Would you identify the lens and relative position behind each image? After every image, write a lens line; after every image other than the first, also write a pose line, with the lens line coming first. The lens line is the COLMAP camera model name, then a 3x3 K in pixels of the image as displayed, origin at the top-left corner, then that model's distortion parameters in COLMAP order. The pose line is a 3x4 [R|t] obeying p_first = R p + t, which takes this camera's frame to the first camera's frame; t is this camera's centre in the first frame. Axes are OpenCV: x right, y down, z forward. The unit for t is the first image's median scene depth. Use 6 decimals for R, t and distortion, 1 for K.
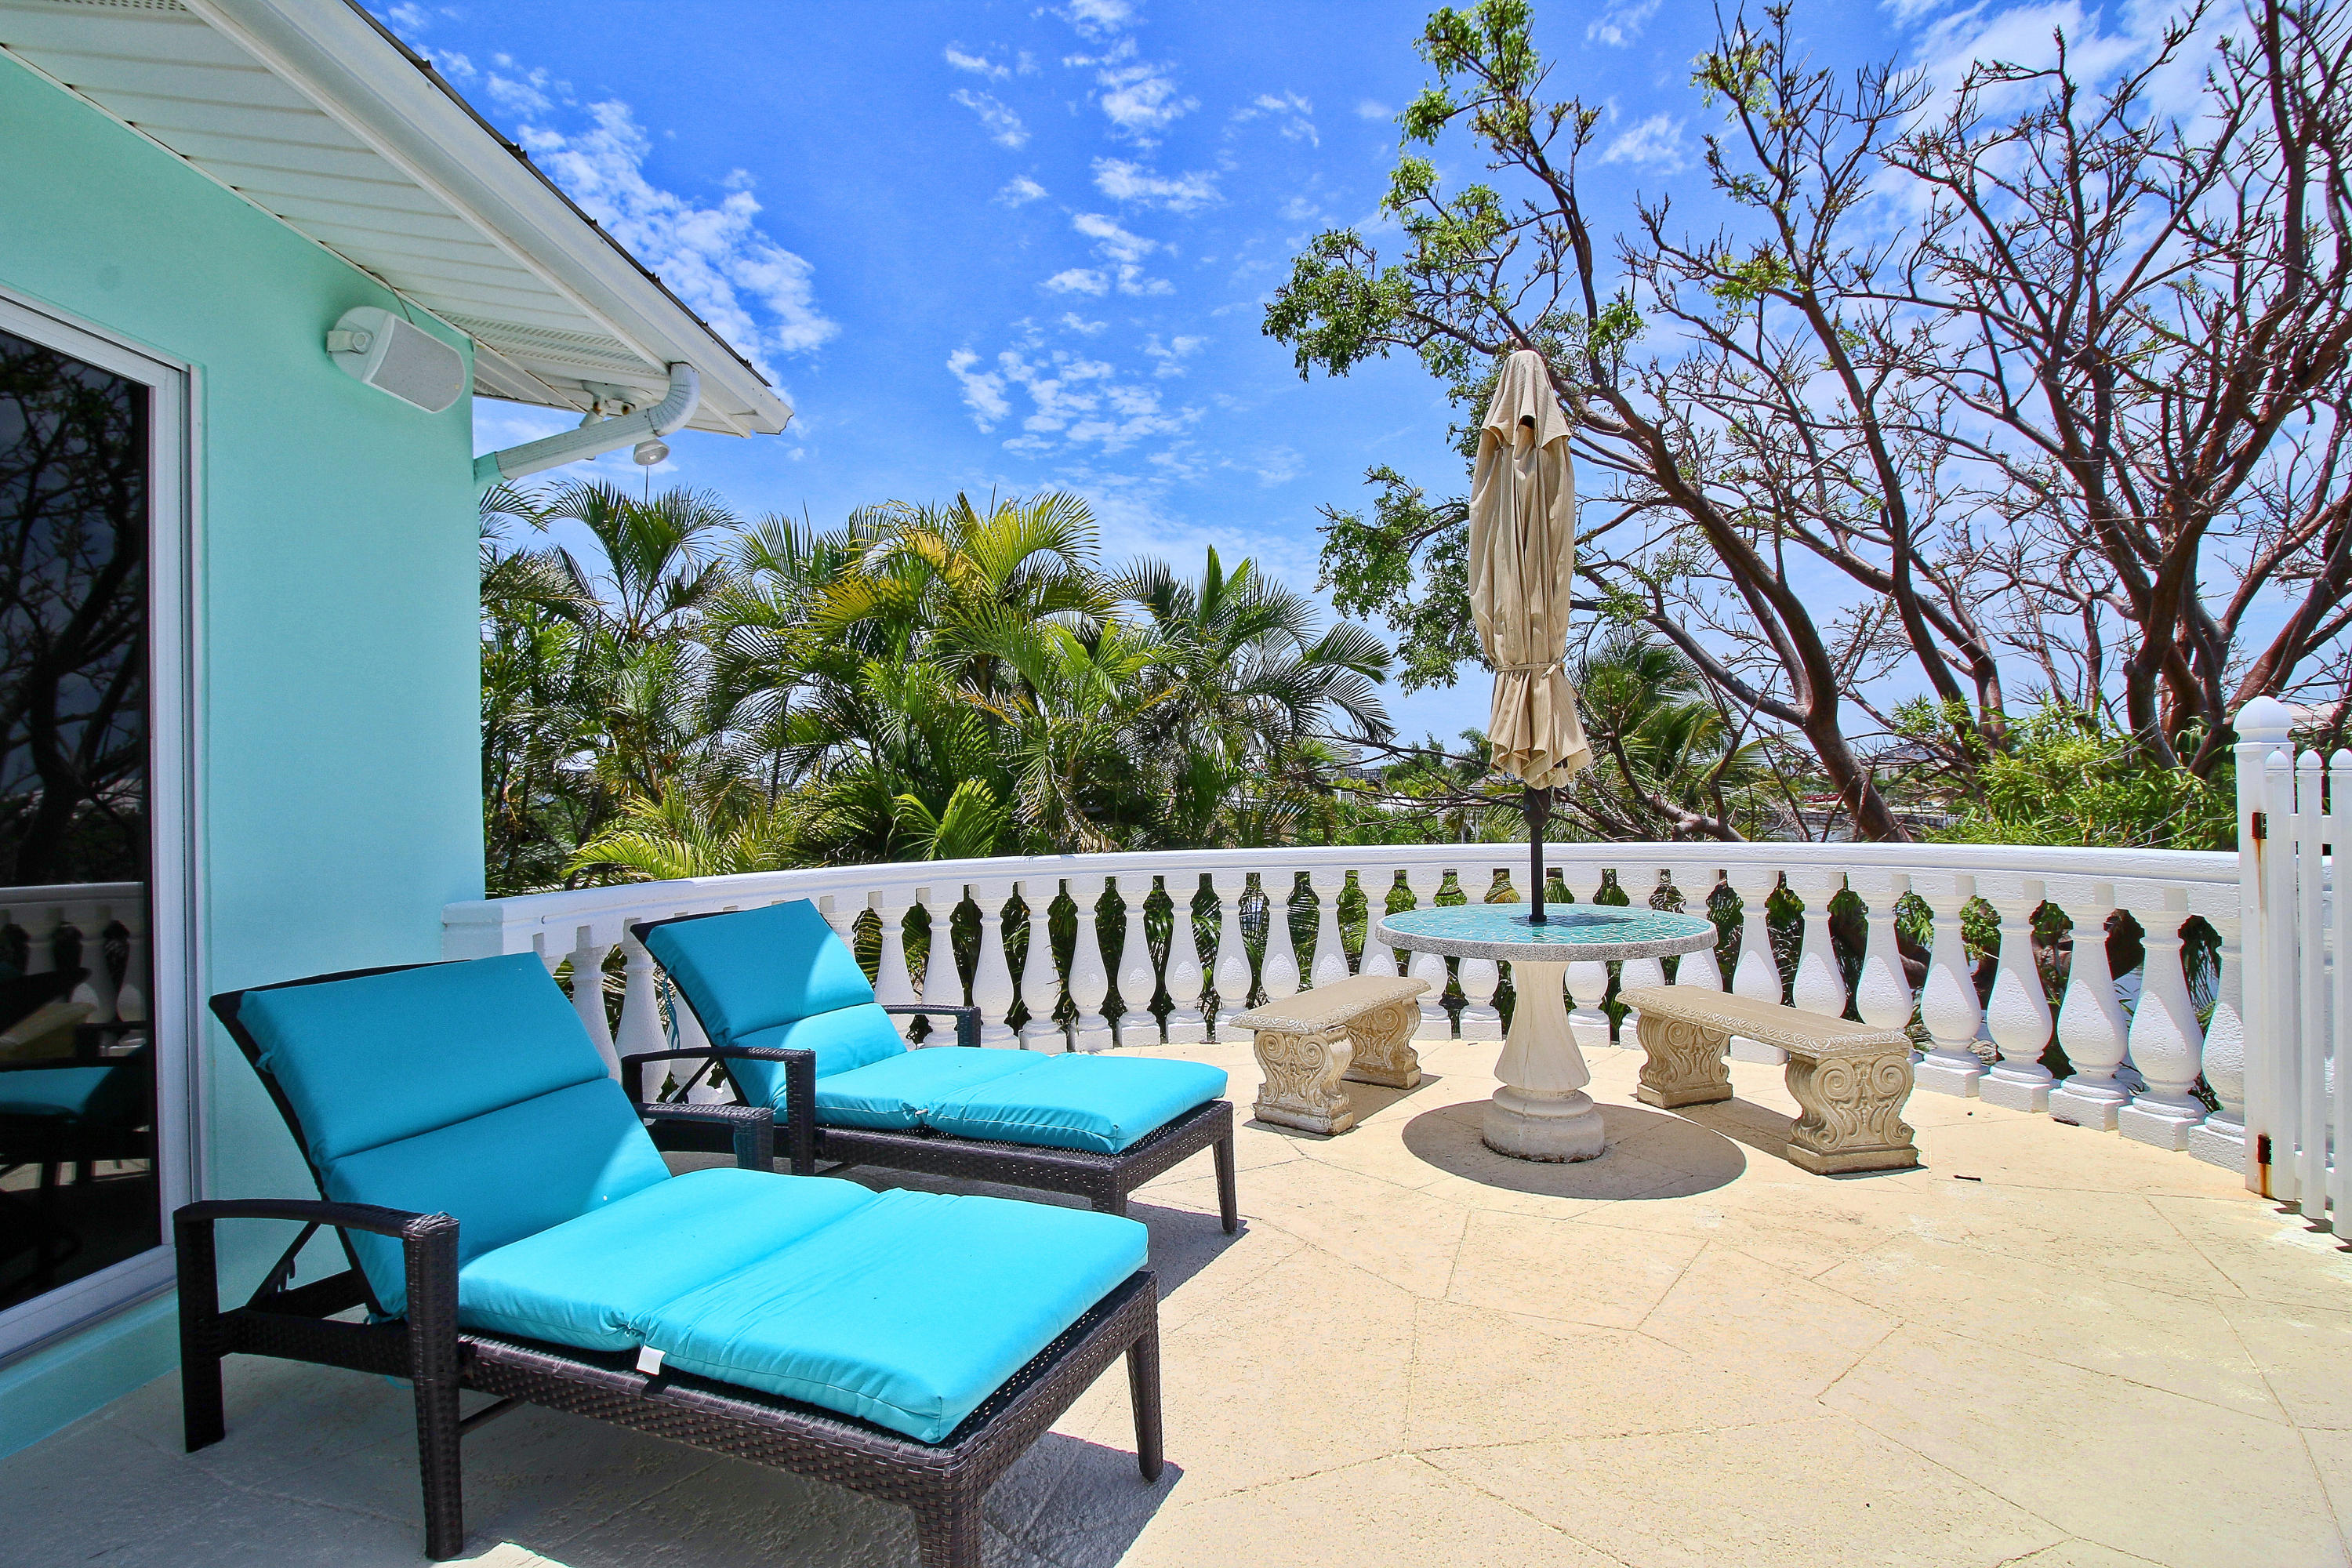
lens RADIAL K [[1065.4, 0, 1176.0], [0, 1065.4, 784.0], [0, 0, 1]] dist [-0.013571, -0.007727]
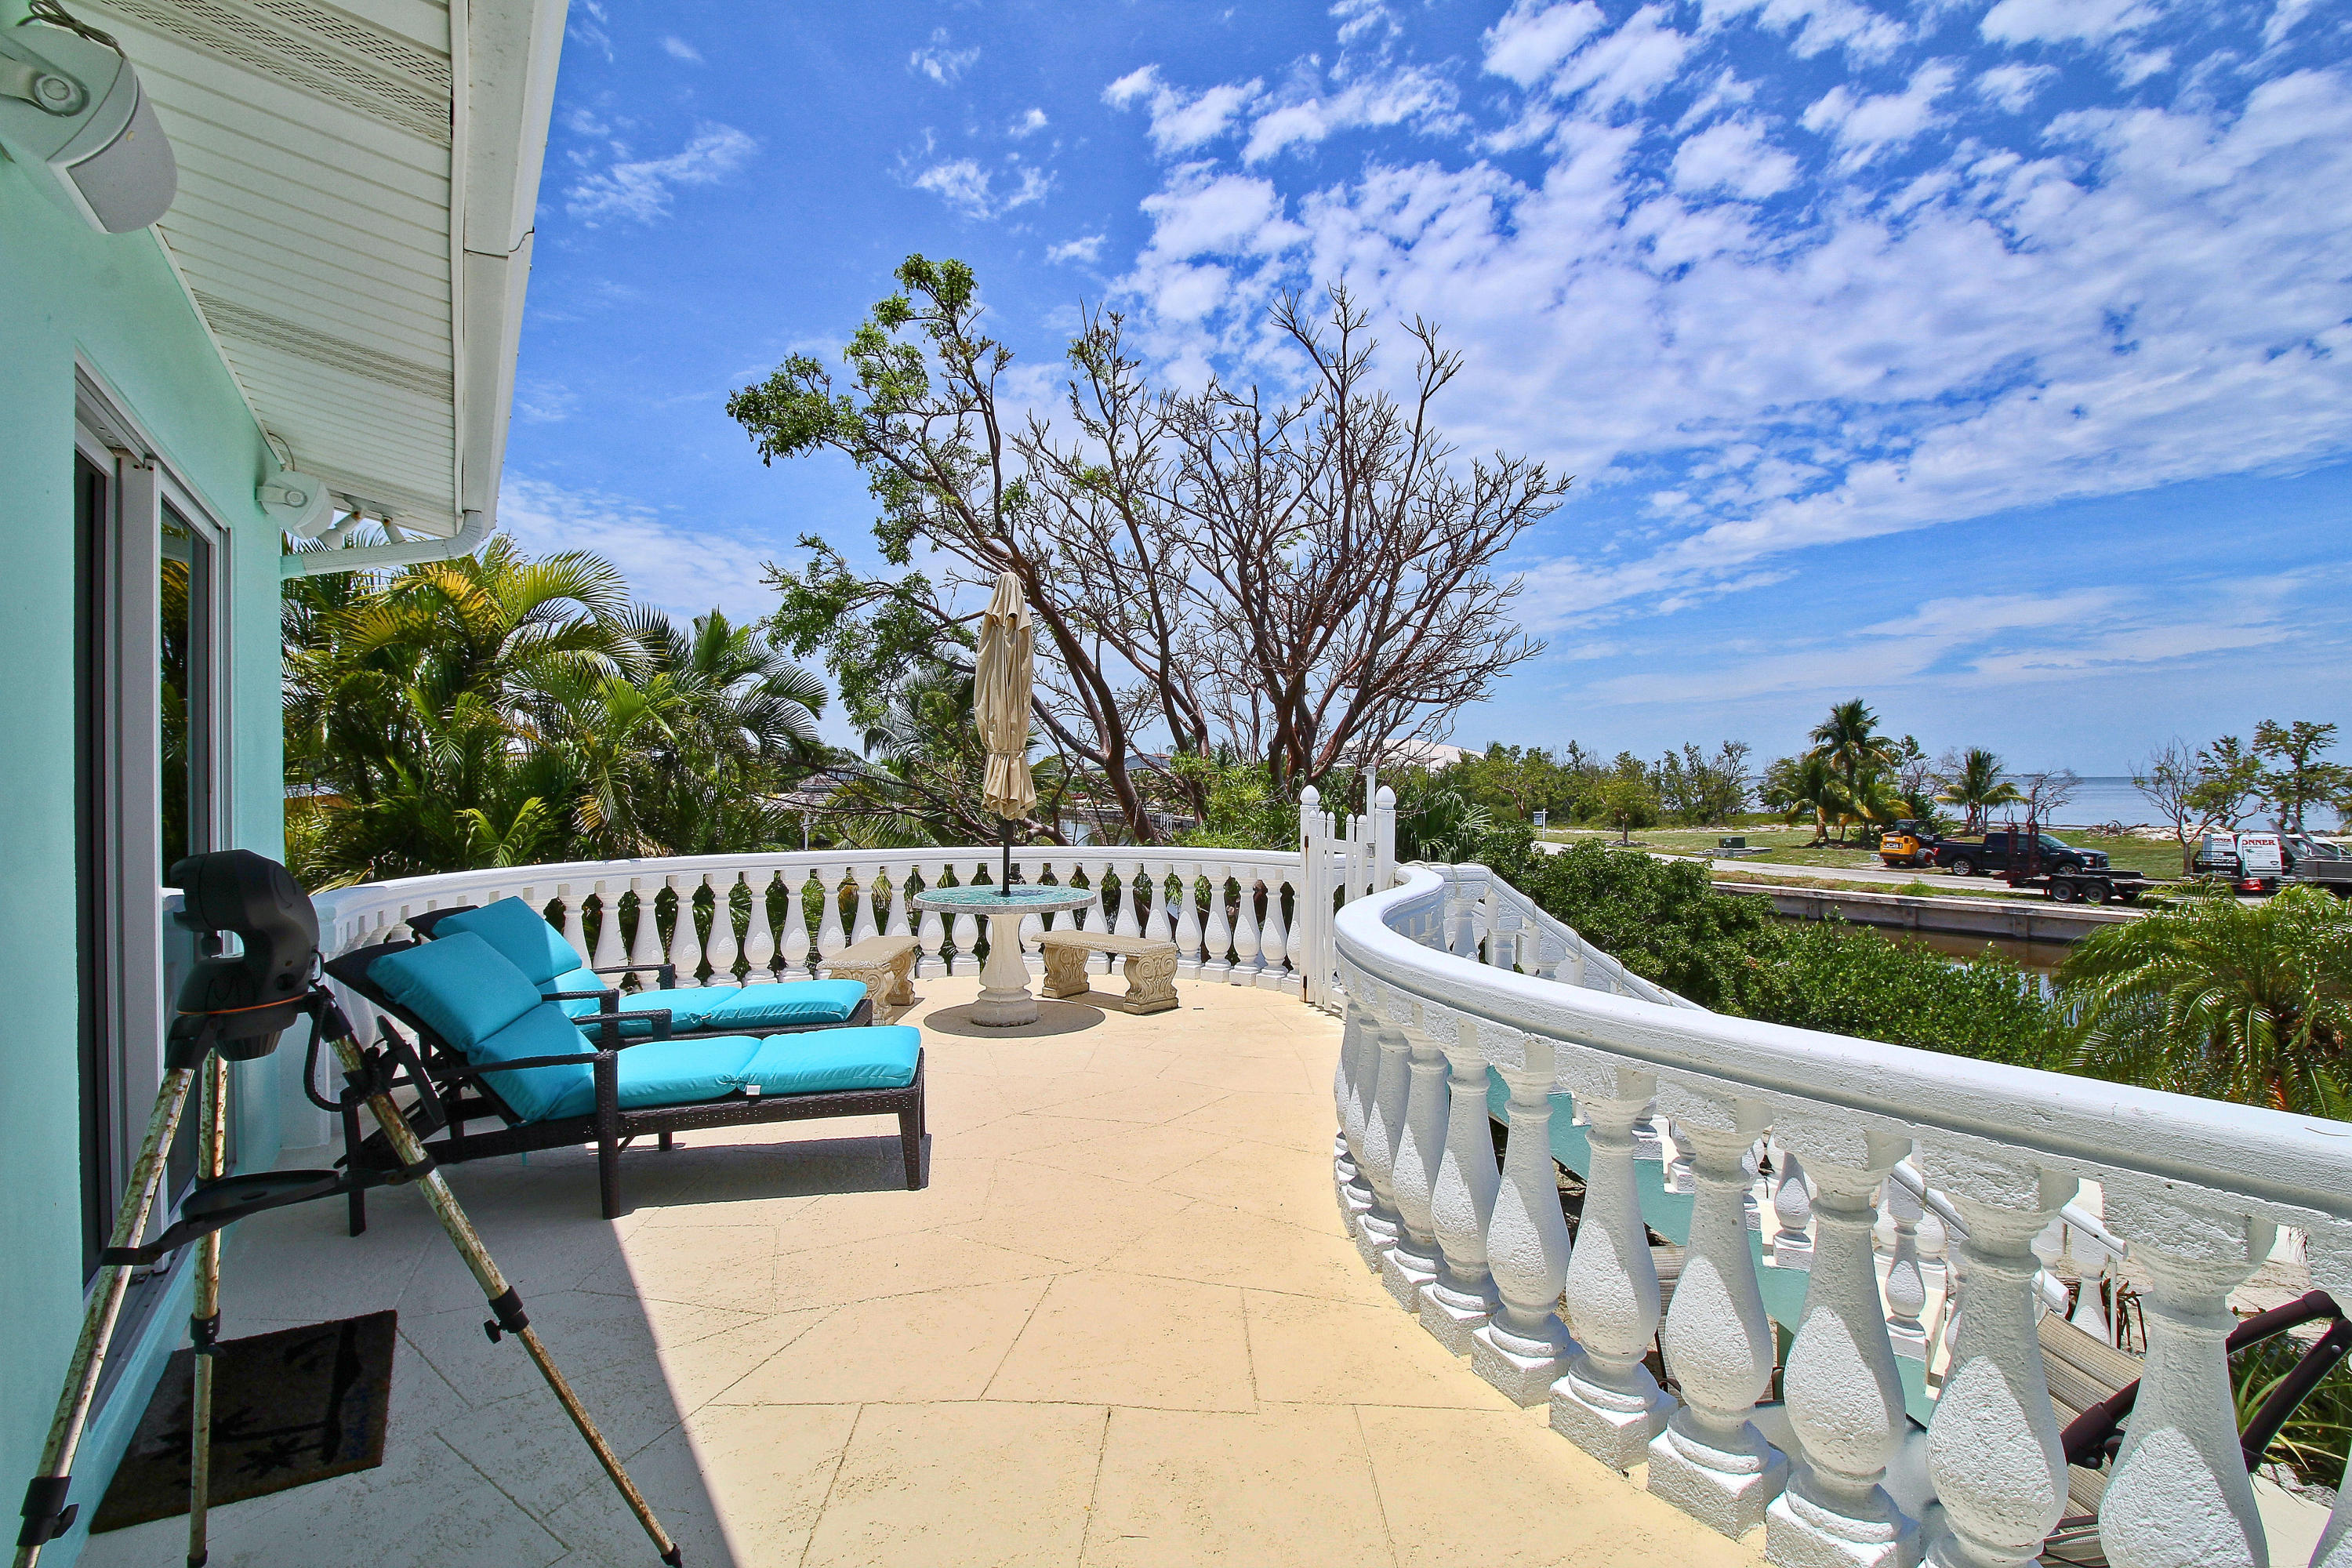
lens RADIAL K [[1084.3, 0, 1162.9], [0, 1084.3, 763.3], [0, 0, 1]] dist [-0.002623, -0.013377]
pose [[0.806488, 0.036377, 0.590131, -0.301674], [-0.031070, 0.999334, -0.019139, -0.036338], [-0.590434, -0.002900, 0.807081, -0.354458]]
